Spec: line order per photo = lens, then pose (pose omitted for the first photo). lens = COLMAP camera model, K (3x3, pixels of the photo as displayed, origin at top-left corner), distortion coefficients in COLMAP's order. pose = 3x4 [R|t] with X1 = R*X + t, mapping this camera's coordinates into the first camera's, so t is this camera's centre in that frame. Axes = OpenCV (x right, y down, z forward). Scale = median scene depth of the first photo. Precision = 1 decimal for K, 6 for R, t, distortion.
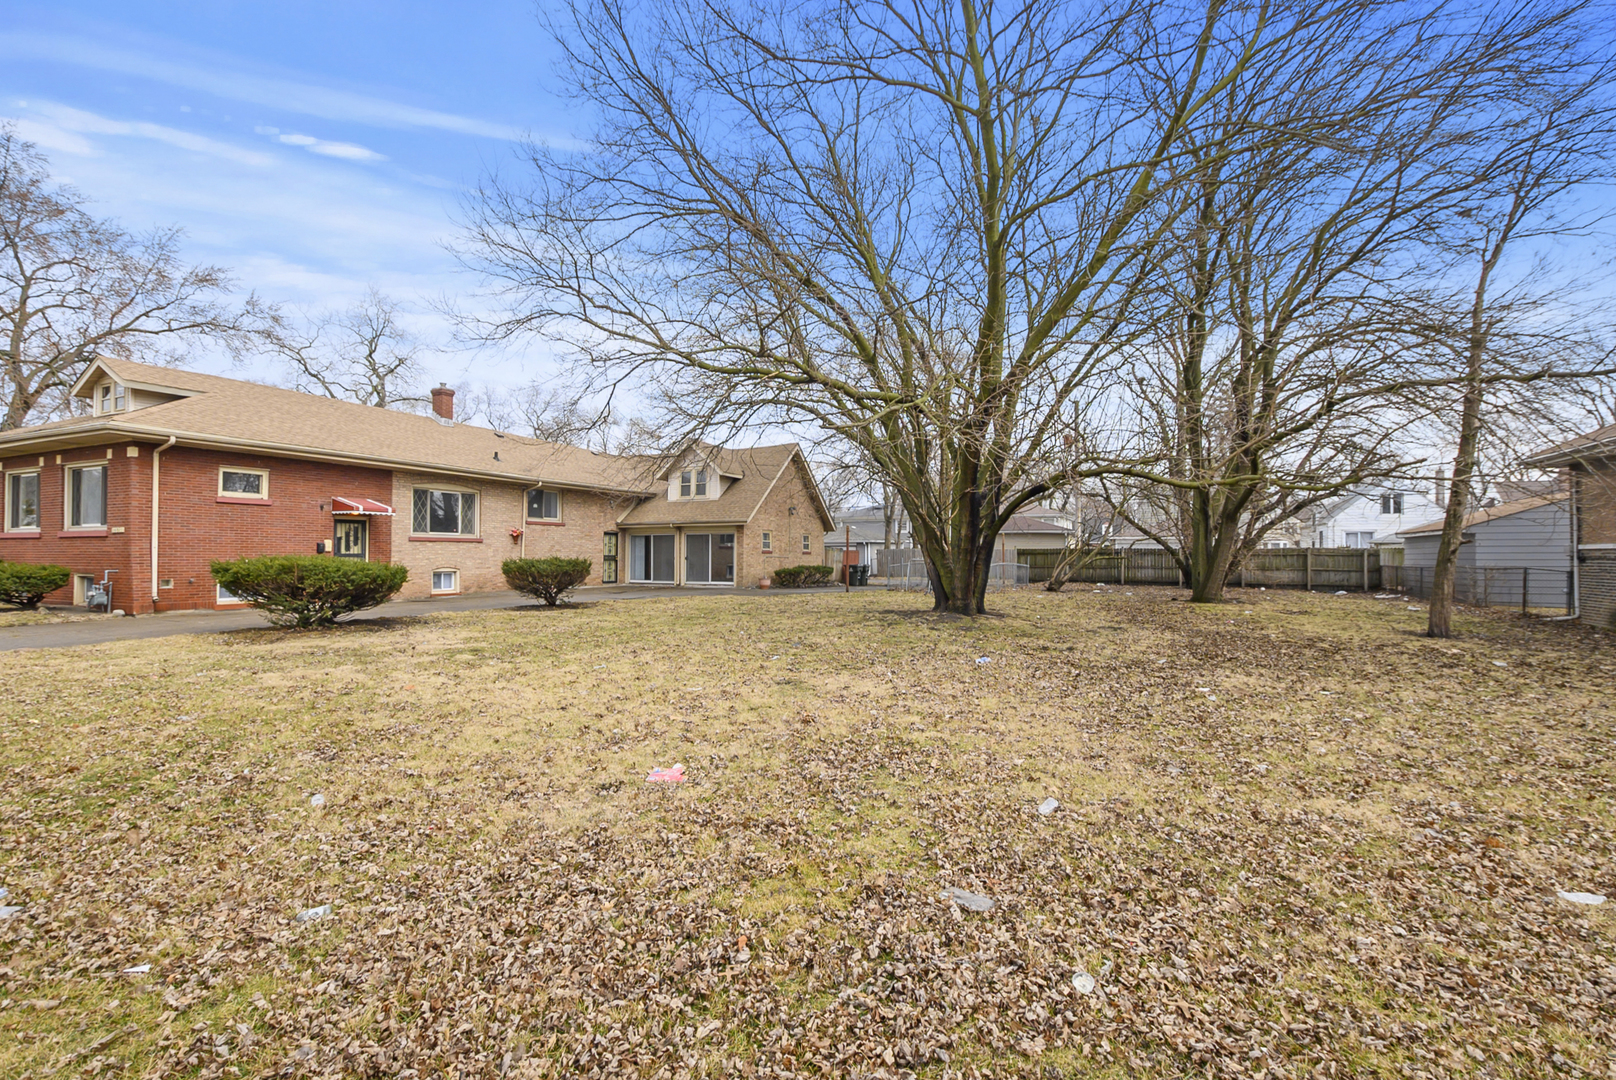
lens RADIAL K [[701.8, 0, 813.1], [0, 701.8, 543.7], [0, 0, 1]] dist [-0.000248, -0.002181]
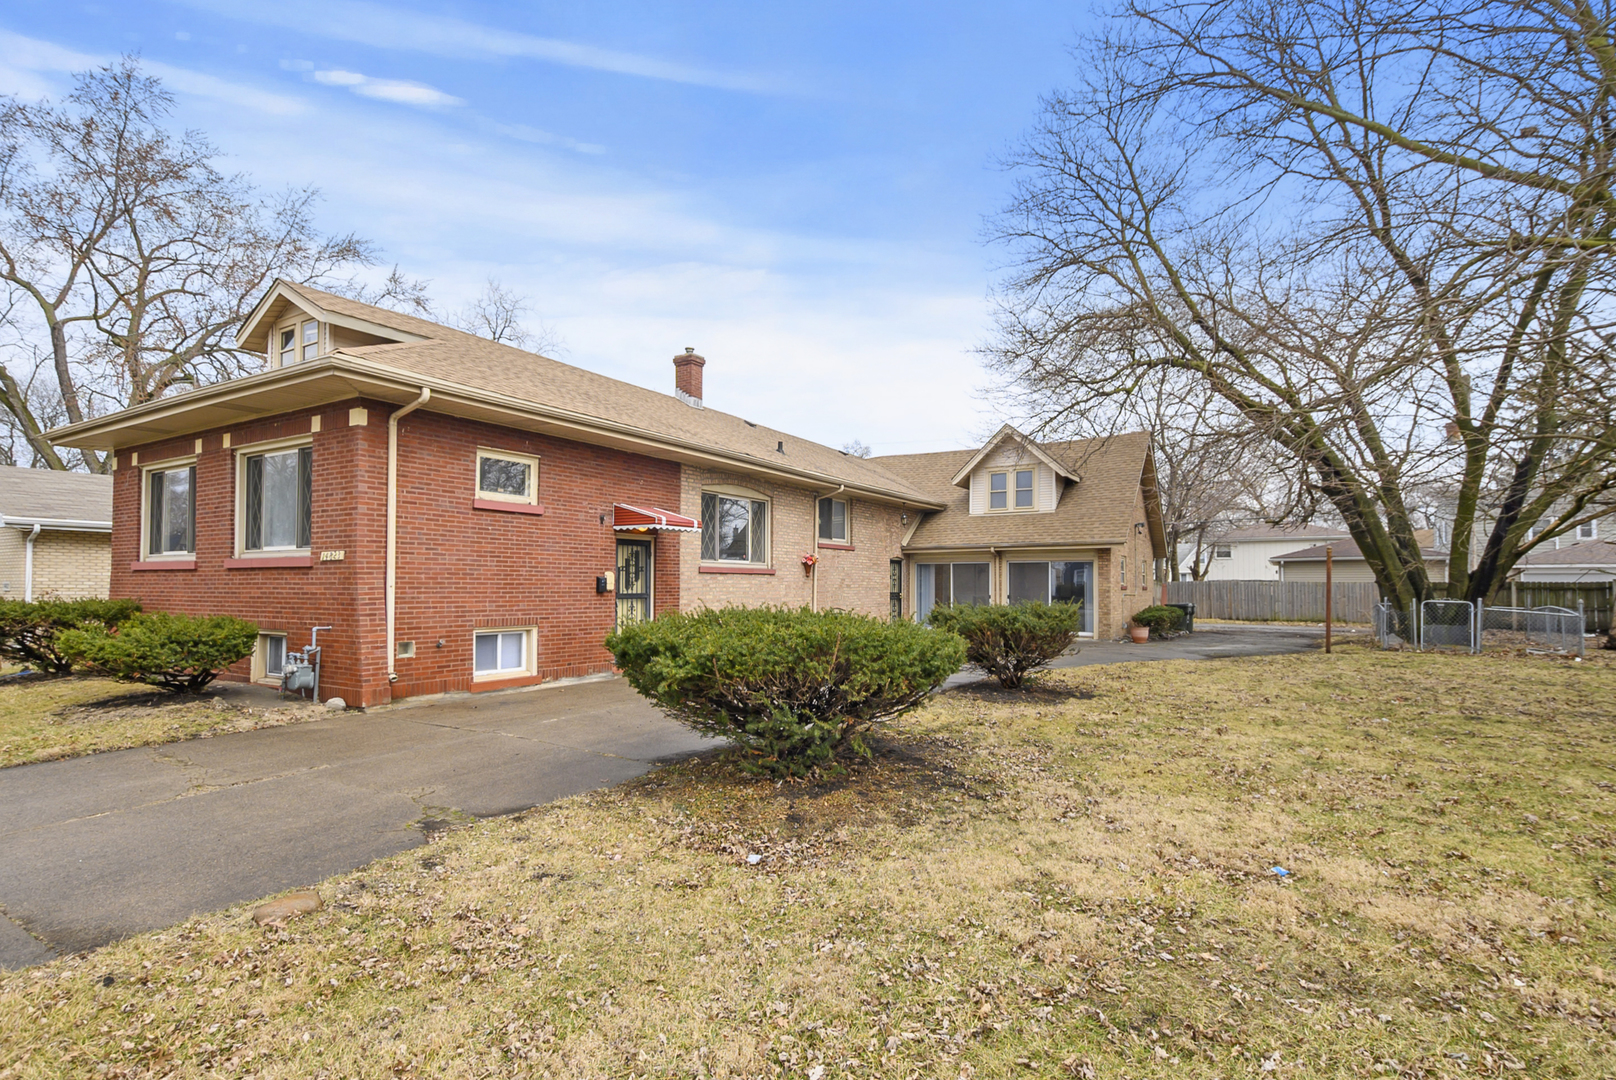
lens RADIAL K [[770.7, 0, 828.8], [0, 770.7, 563.1], [0, 0, 1]] dist [-0.004167, -0.000440]
pose [[0.994826, -0.002871, -0.101554, -0.417736], [0.001574, 0.999916, -0.012850, -0.003942], [0.101582, 0.012624, 0.994747, 0.332218]]
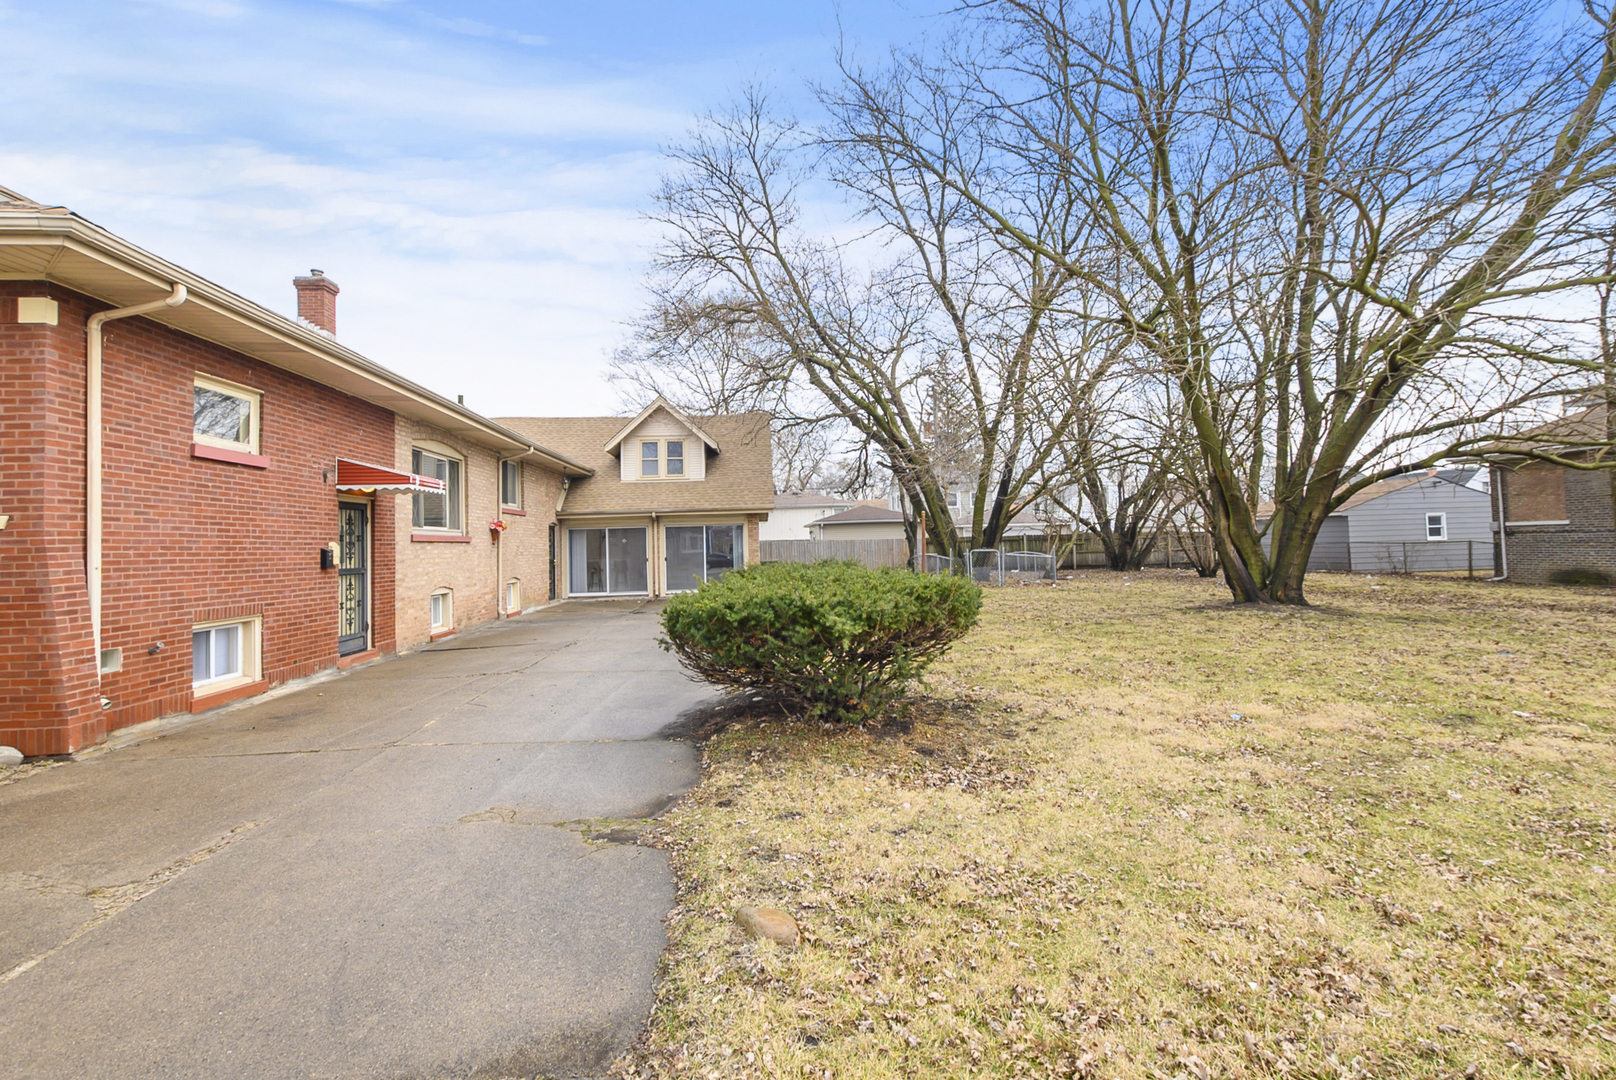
lens RADIAL K [[747.8, 0, 809.8], [0, 747.8, 515.8], [0, 0, 1]] dist [0.000108, -0.000081]
pose [[0.876266, -0.007936, 0.481762, -0.633399], [0.021950, 0.999484, -0.023460, -0.004156], [-0.481327, 0.031132, 0.875988, 0.362864]]
